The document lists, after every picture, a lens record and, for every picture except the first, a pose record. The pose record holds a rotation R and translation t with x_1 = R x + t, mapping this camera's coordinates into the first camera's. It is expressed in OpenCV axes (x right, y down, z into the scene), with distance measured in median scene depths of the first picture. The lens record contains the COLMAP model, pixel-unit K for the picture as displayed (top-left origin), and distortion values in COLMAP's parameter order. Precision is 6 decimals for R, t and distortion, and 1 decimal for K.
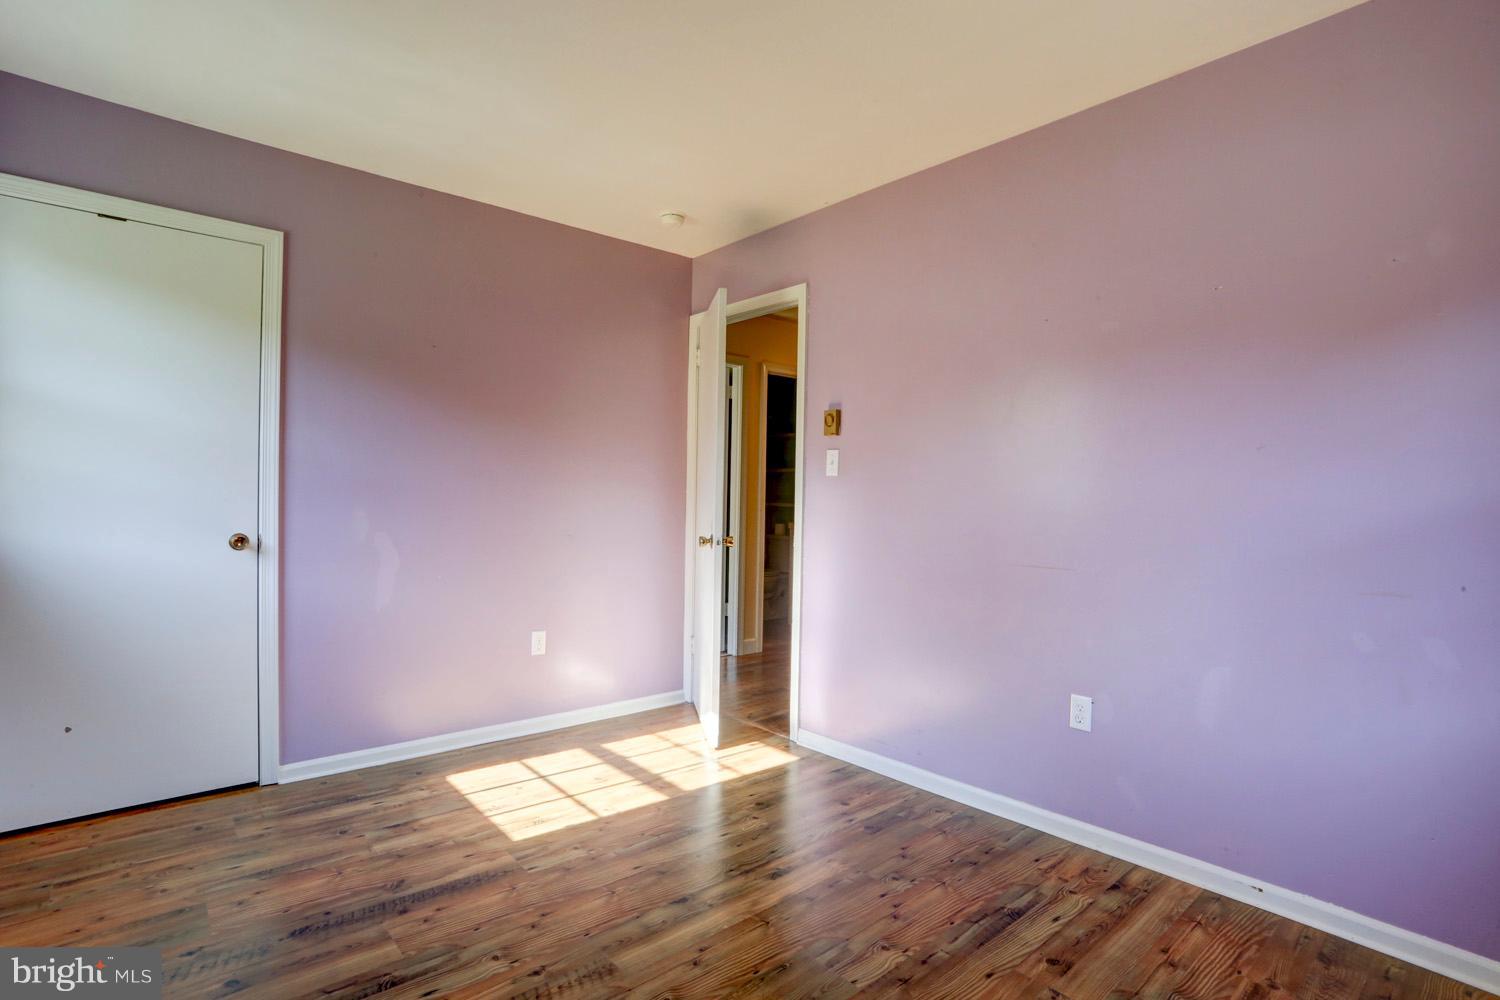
lens RADIAL K [[719.7, 0, 750.0], [0, 719.7, 500.0], [0, 0, 1]] dist [-0.078017, 0.031090]
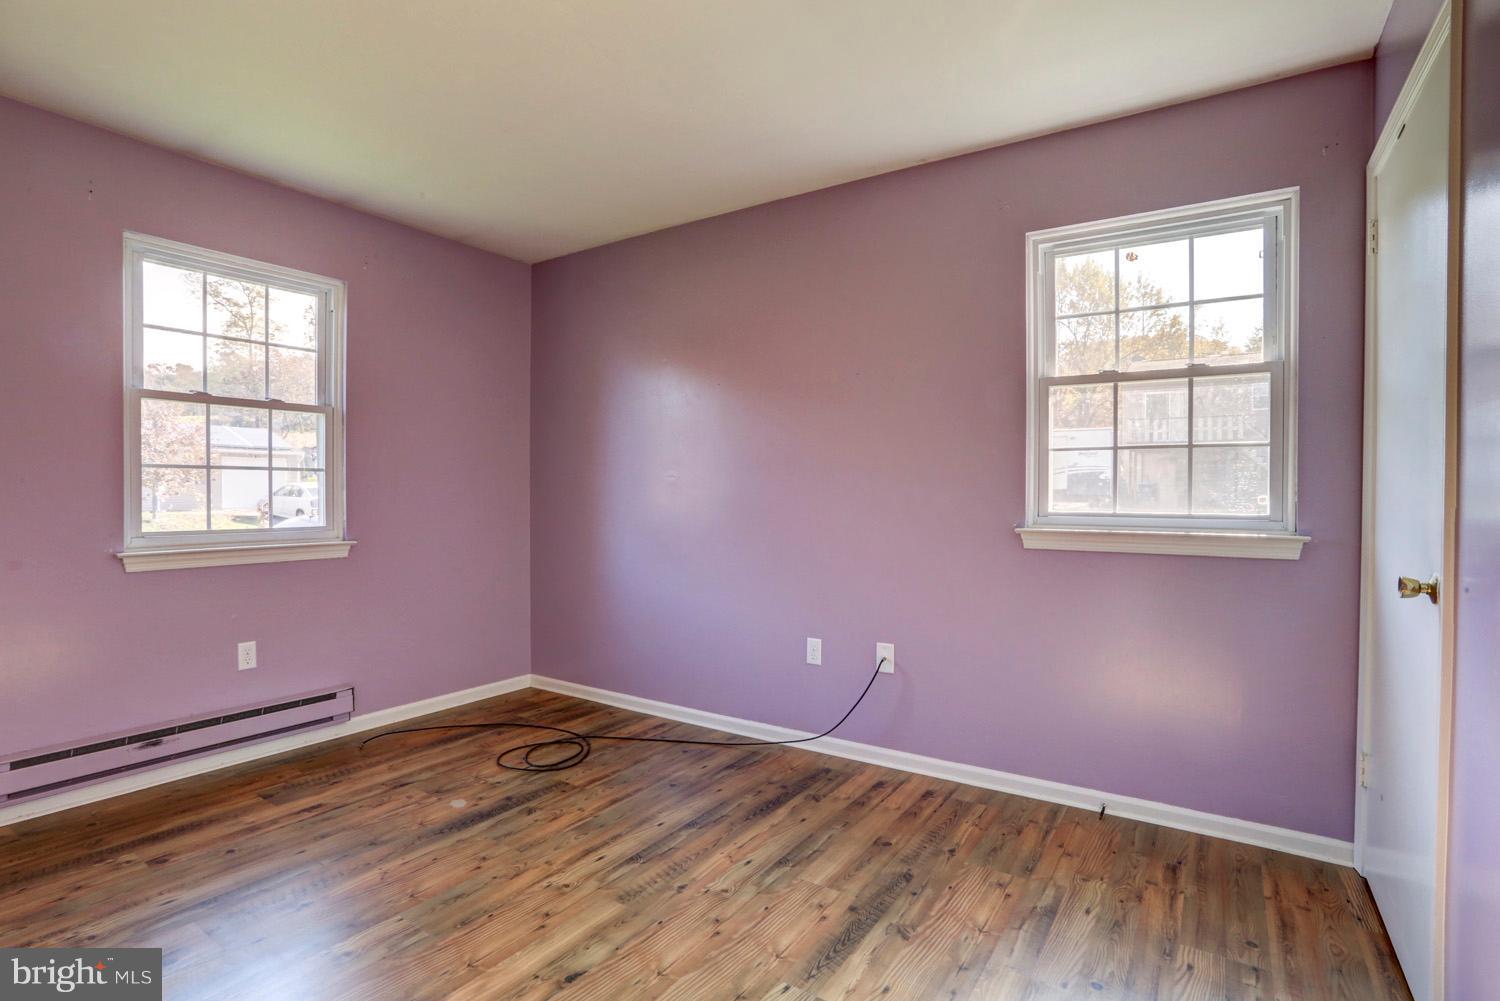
lens RADIAL K [[719.7, 0, 750.0], [0, 719.7, 500.5], [0, 0, 1]] dist [-0.078017, 0.031090]
pose [[-0.964679, -0.018251, -0.262796, -0.078457], [-0.021576, 0.999719, 0.009770, -0.006213], [0.262544, 0.015095, -0.964802, 1.978306]]
